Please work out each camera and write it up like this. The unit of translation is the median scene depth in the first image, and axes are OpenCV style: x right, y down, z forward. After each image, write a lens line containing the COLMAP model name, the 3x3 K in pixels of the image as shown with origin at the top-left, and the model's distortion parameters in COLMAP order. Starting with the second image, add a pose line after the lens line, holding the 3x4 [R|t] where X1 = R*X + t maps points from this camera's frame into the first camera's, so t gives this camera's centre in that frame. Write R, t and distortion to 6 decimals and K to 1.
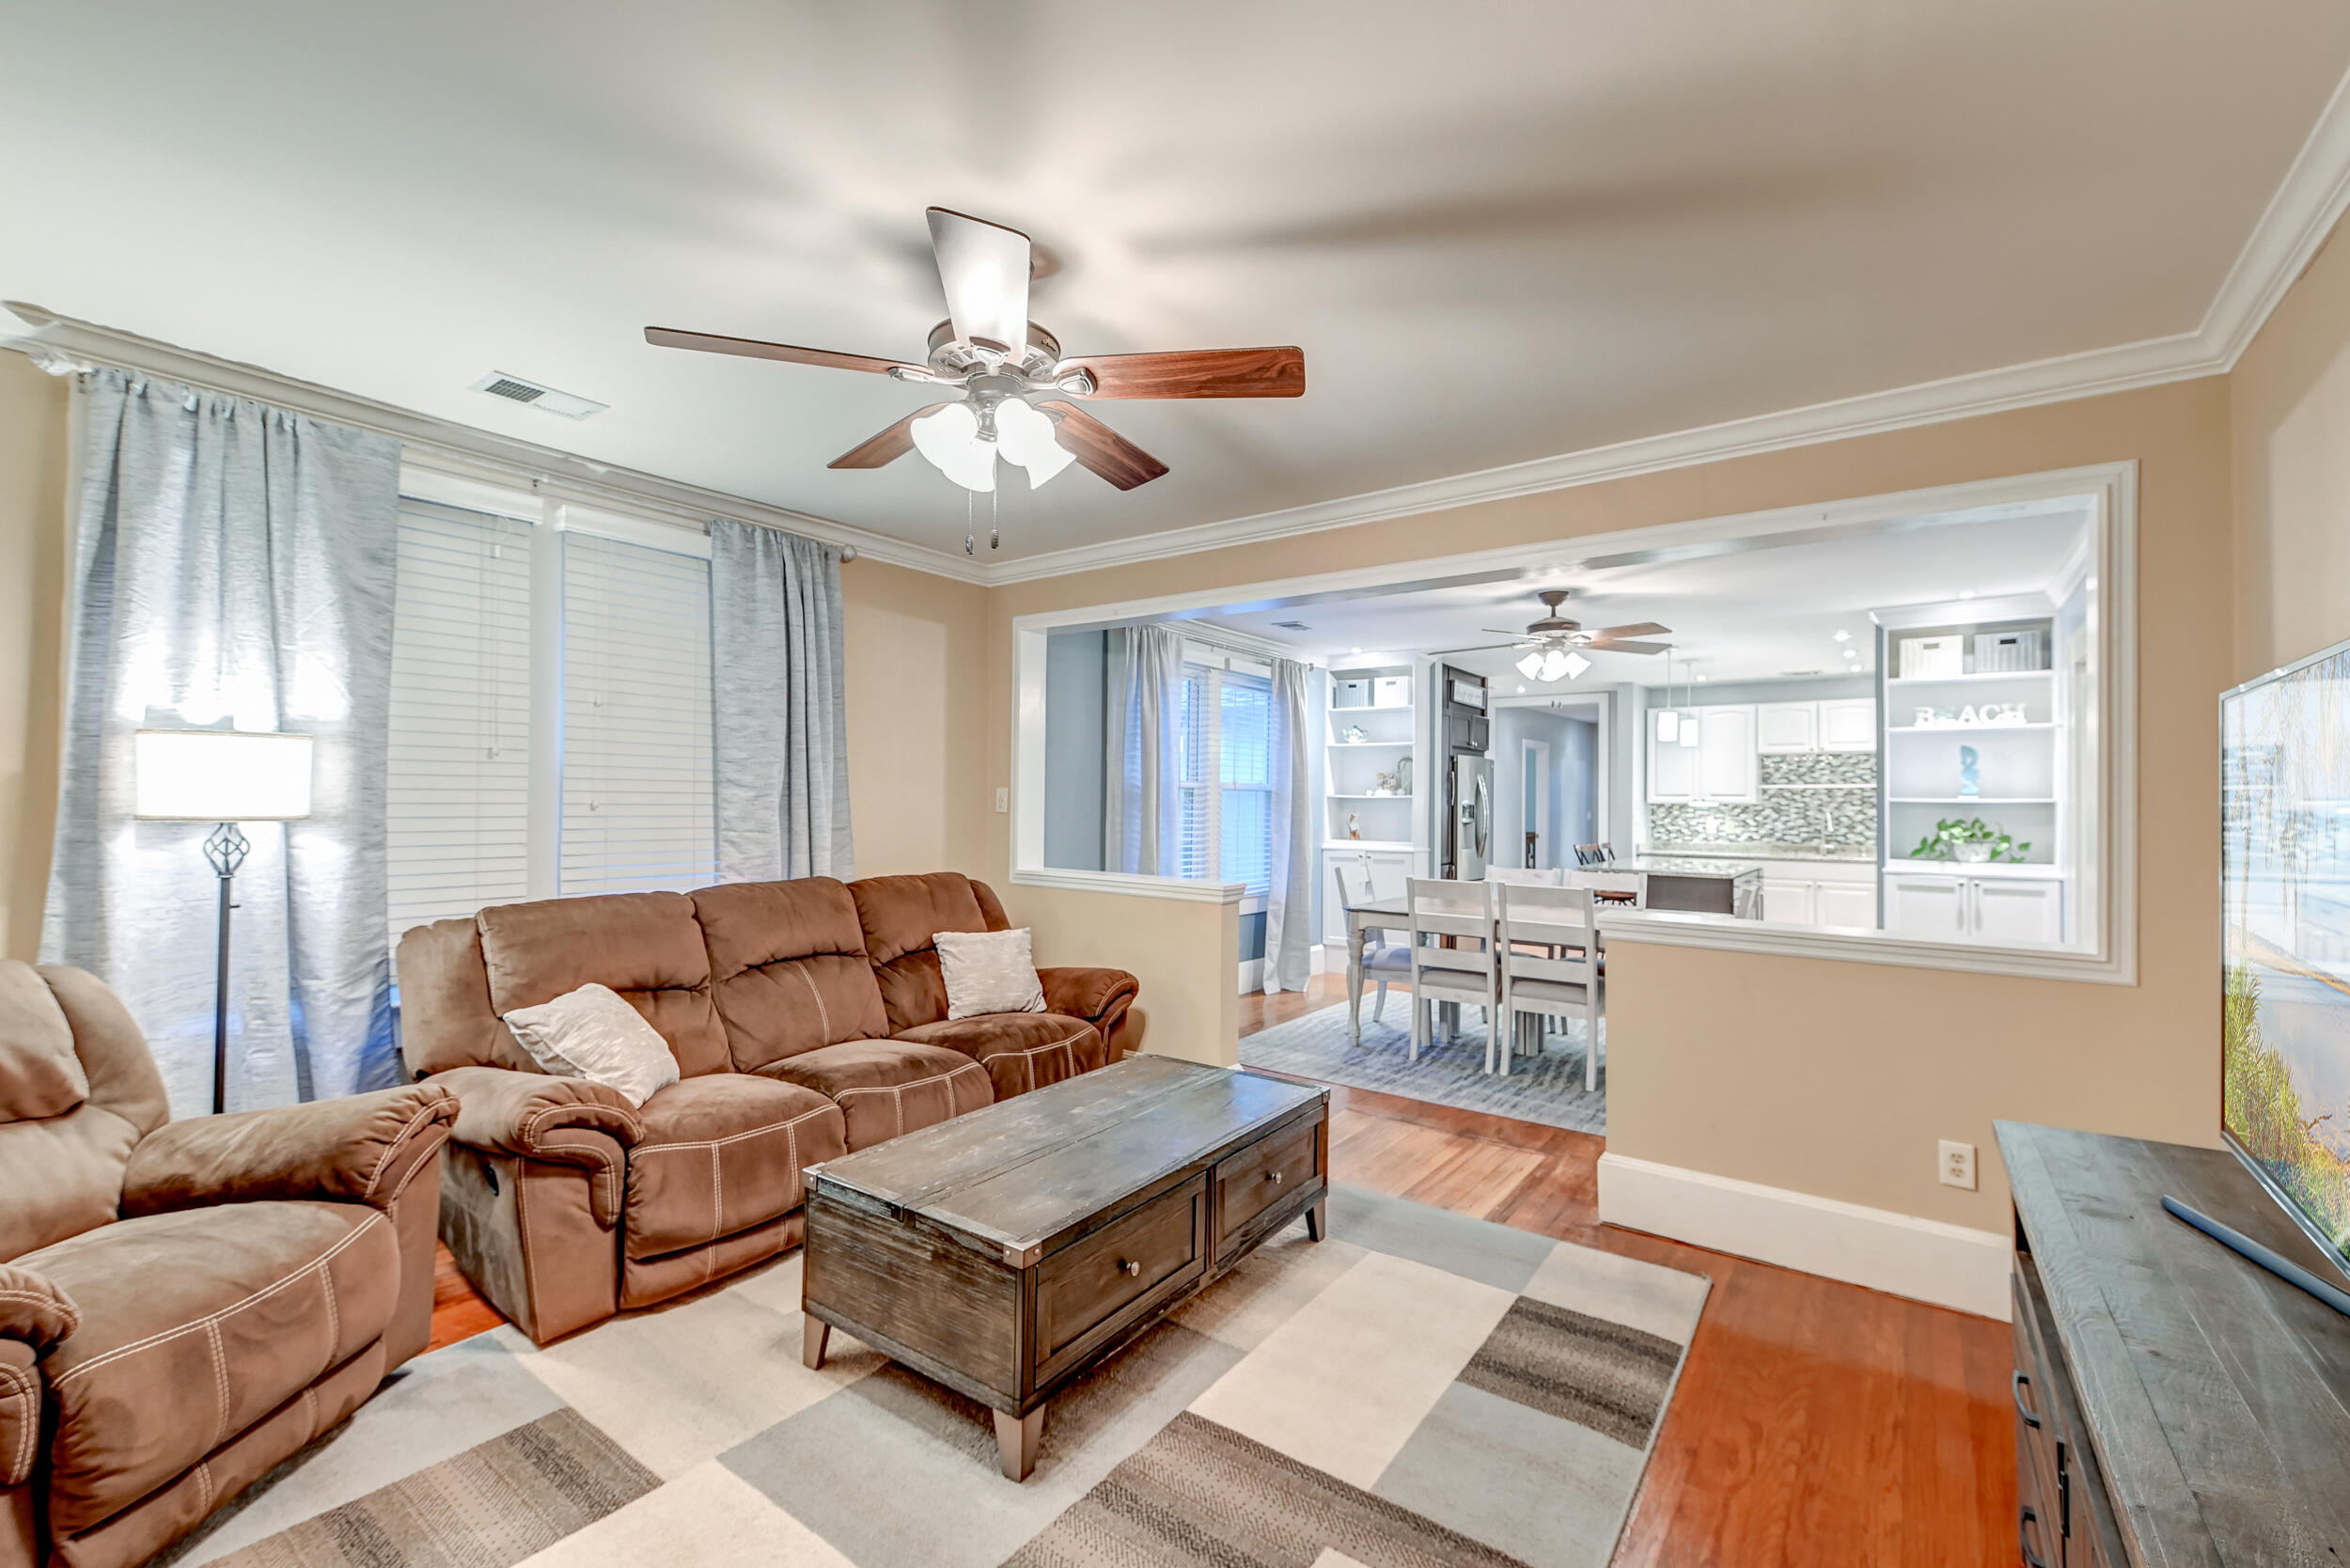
lens RADIAL K [[993.5, 0, 1169.6], [0, 993.5, 788.0], [0, 0, 1]] dist [0.023283, -0.011744]
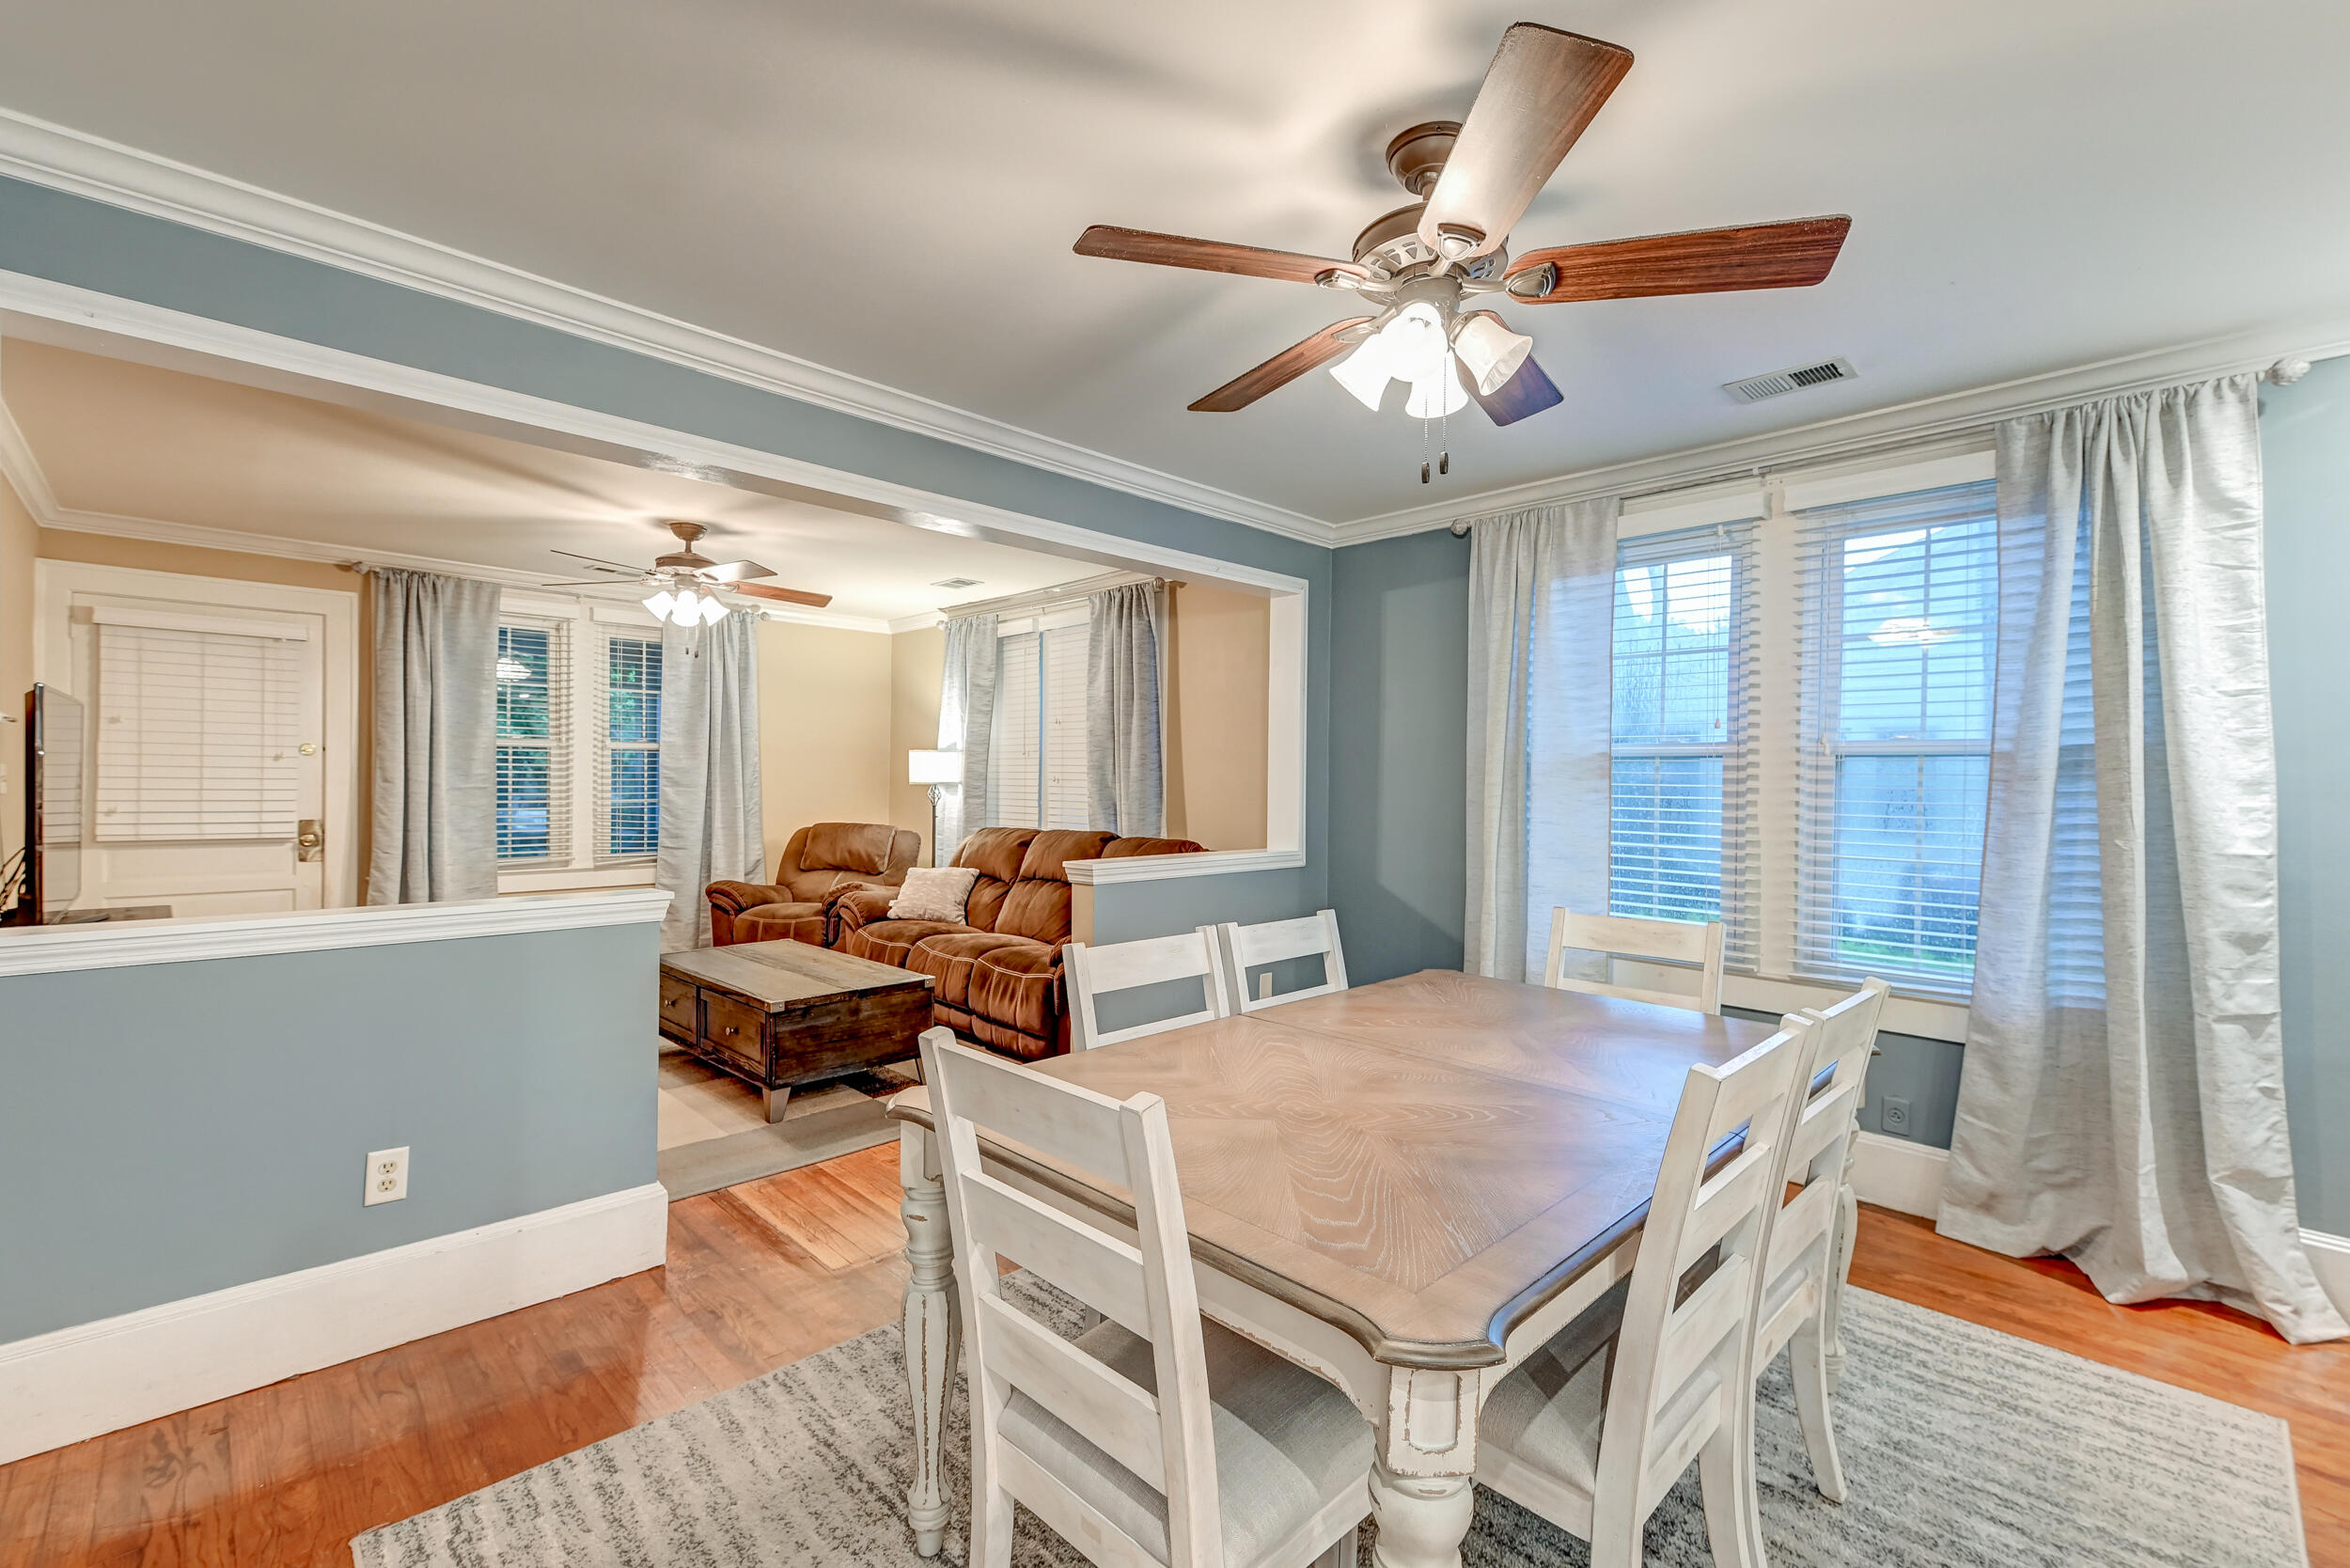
lens RADIAL K [[995.6, 0, 1170.0], [0, 995.6, 791.0], [0, 0, 1]] dist [0.023728, -0.011481]
pose [[-0.160742, -0.004476, -0.986986, 0.695348], [-0.003159, 0.999987, -0.004020, 0.026246], [0.986991, 0.002472, -0.160754, 0.908247]]
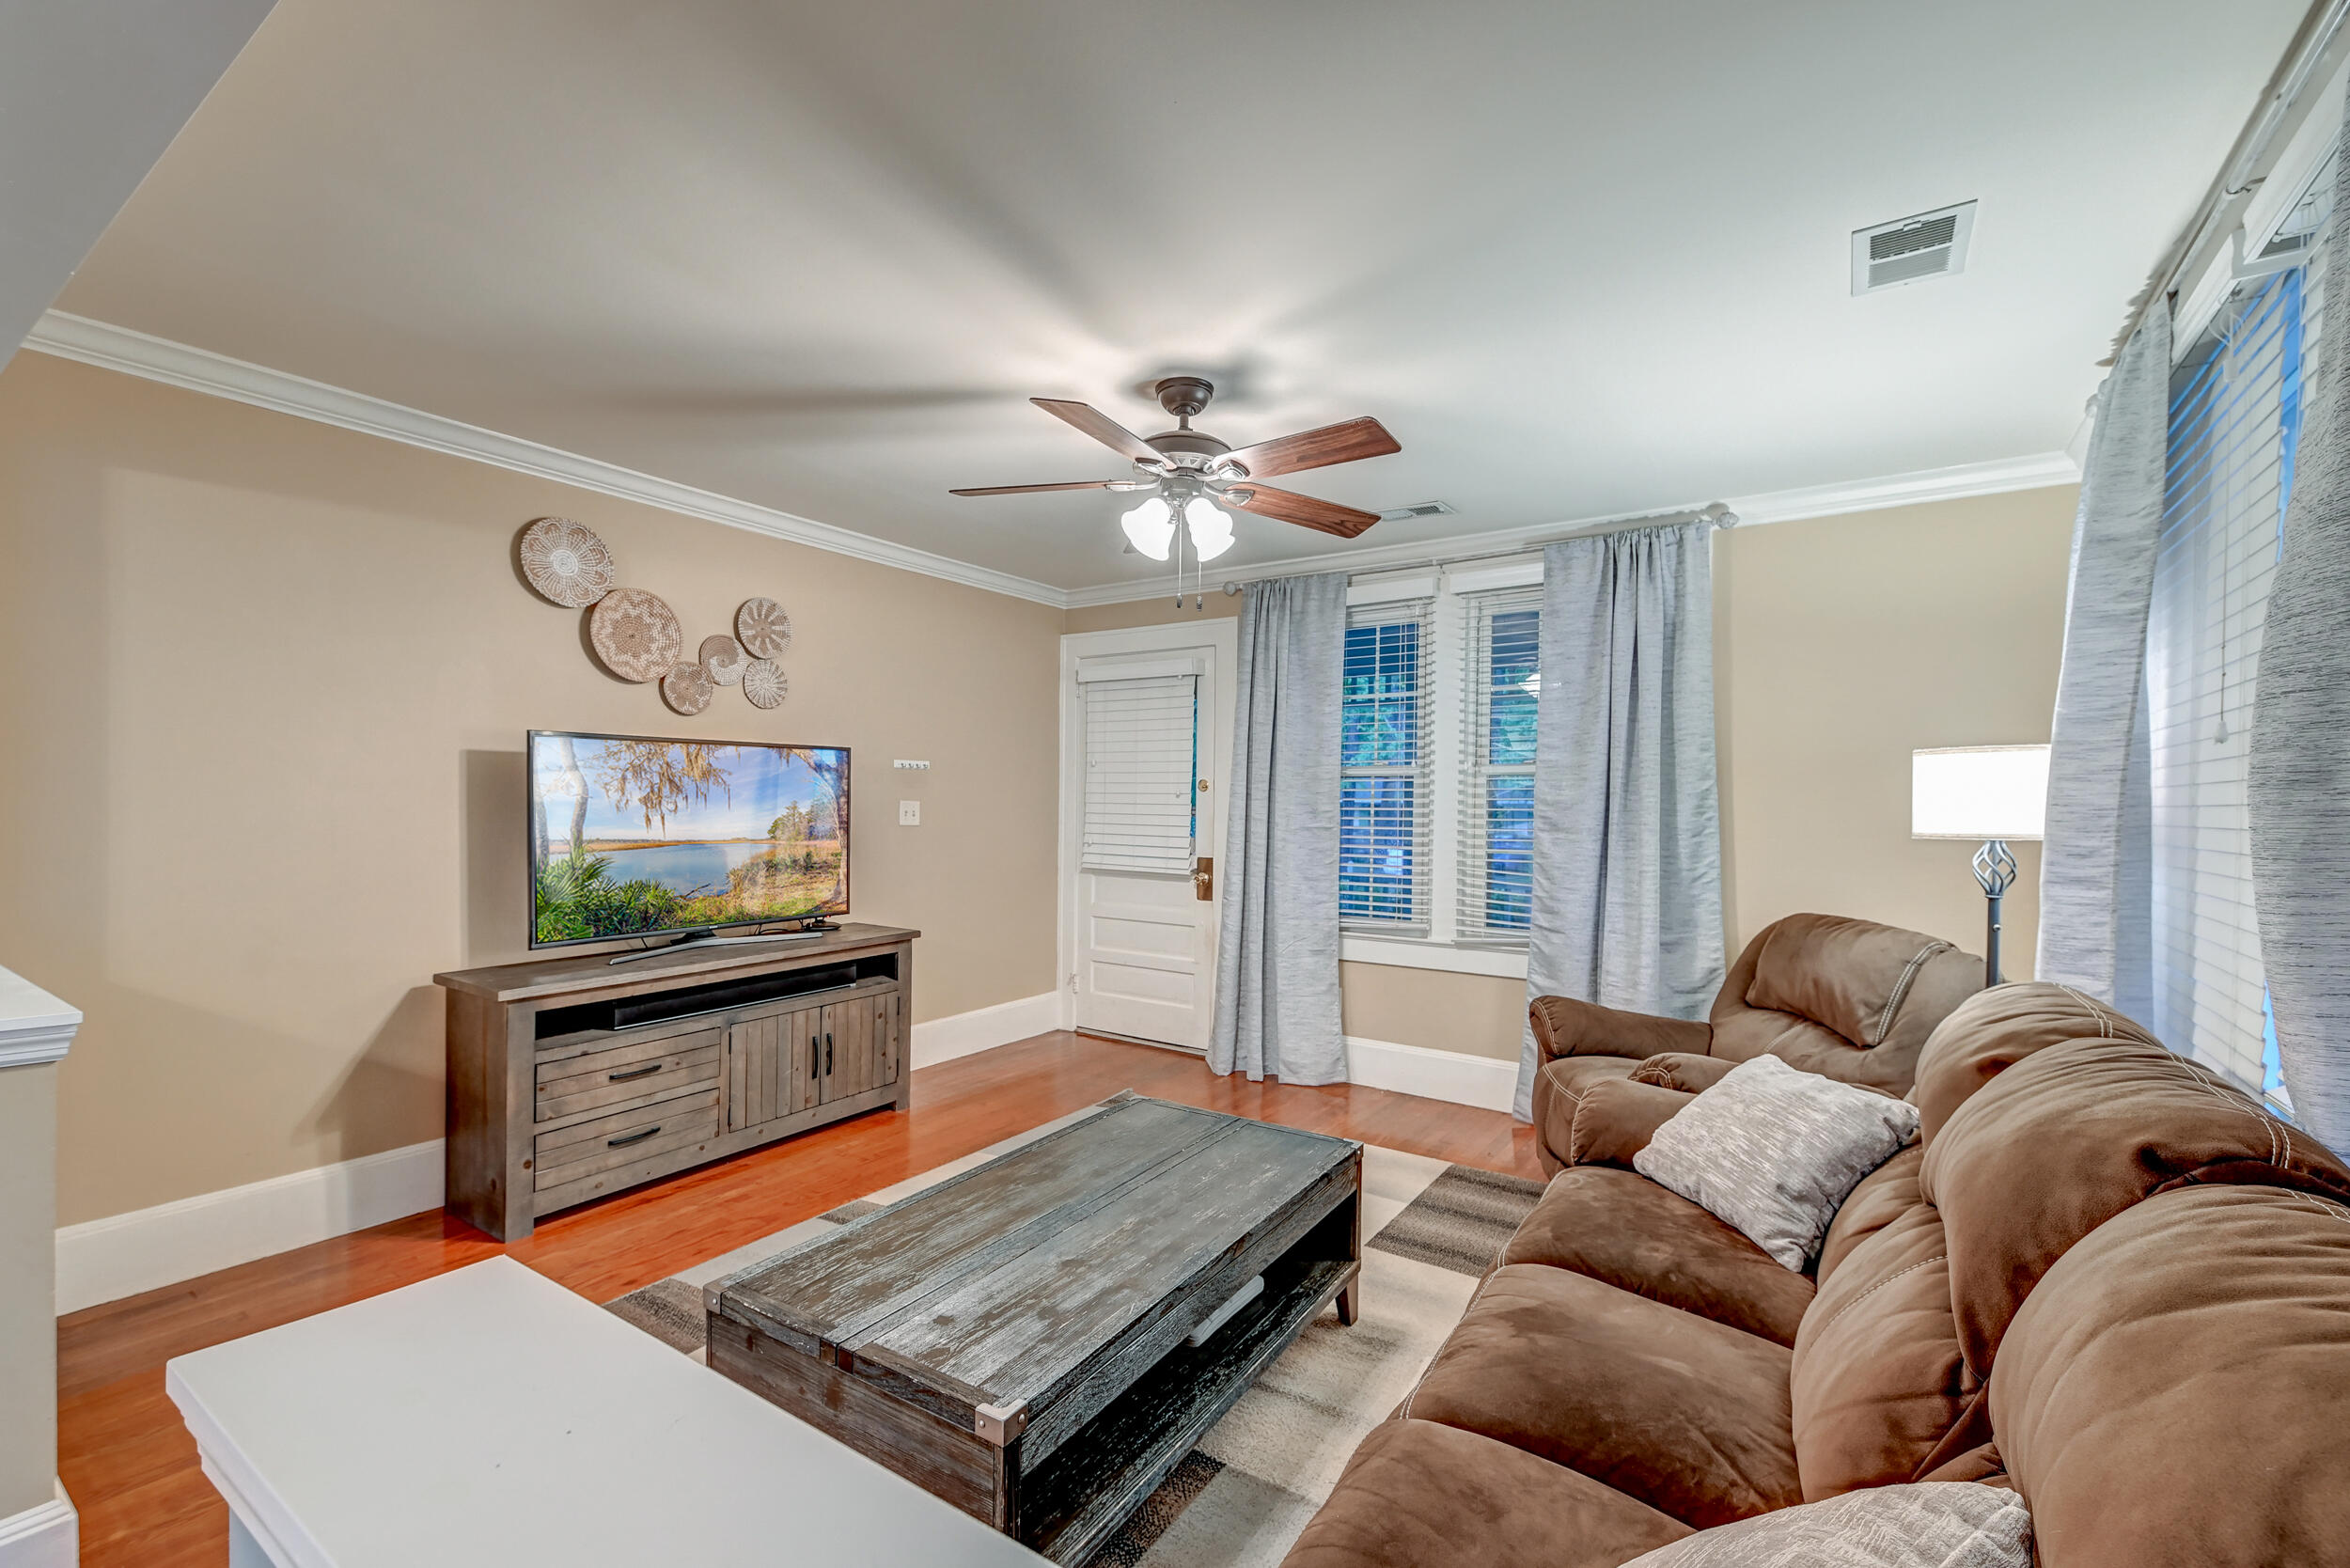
lens RADIAL K [[988.3, 0, 1172.7], [0, 988.3, 805.9], [0, 0, 1]] dist [0.021669, -0.011293]
pose [[-0.998670, -0.024859, -0.045170, -0.042431], [-0.024524, 0.999668, -0.007958, 0.012472], [0.045353, -0.006840, -0.998948, 0.863331]]
